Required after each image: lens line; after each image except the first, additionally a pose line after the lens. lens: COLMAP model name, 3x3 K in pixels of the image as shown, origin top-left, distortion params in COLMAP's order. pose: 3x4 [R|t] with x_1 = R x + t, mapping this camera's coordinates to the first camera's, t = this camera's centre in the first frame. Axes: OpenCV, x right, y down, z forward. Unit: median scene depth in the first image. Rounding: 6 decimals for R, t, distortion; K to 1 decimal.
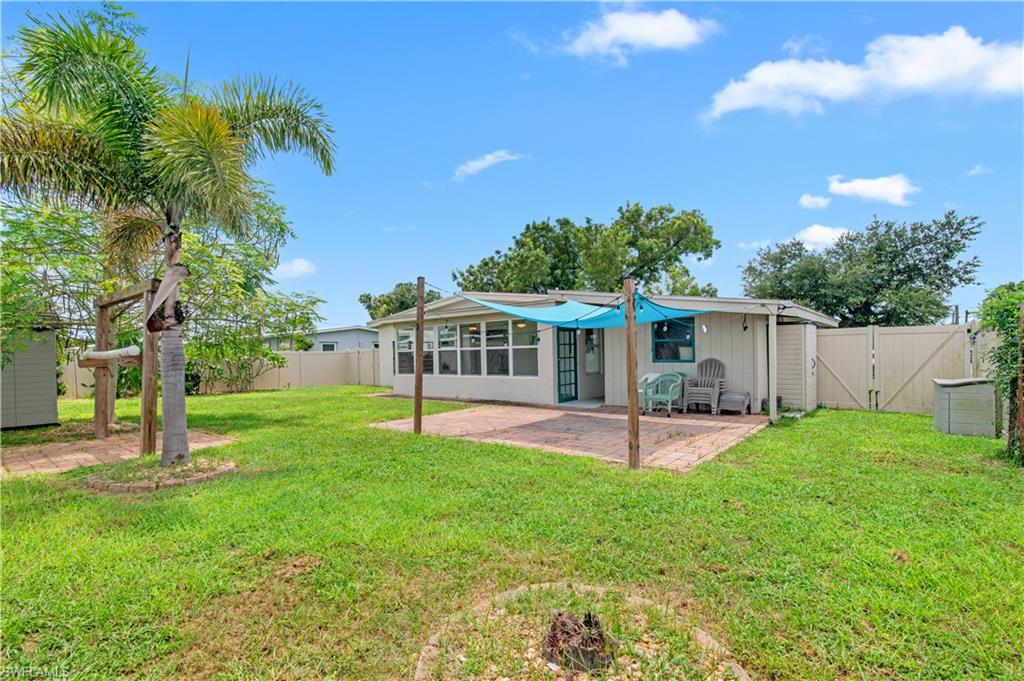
lens RADIAL K [[477.7, 0, 502.4], [0, 477.7, 339.4], [0, 0, 1]] dist [-0.013848, -0.000293]
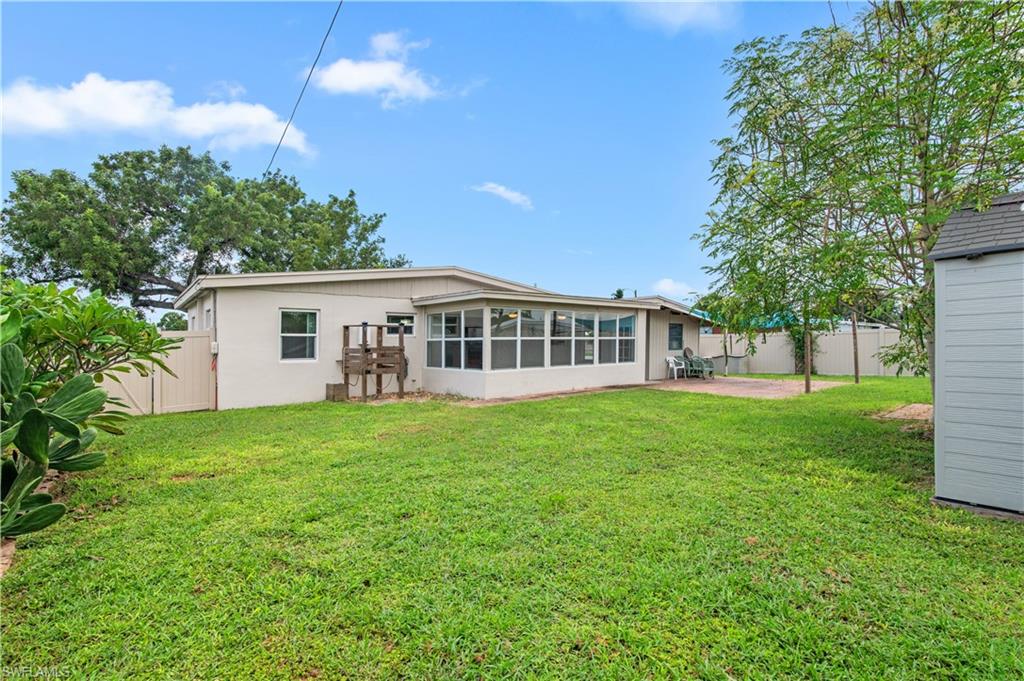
lens RADIAL K [[477.7, 0, 502.4], [0, 477.7, 339.4], [0, 0, 1]] dist [-0.013848, -0.000293]
pose [[0.224493, 0.025924, 0.974131, -0.935371], [-0.017836, 0.999588, -0.022491, 0.041297], [-0.974312, -0.012325, 0.224863, 0.821003]]
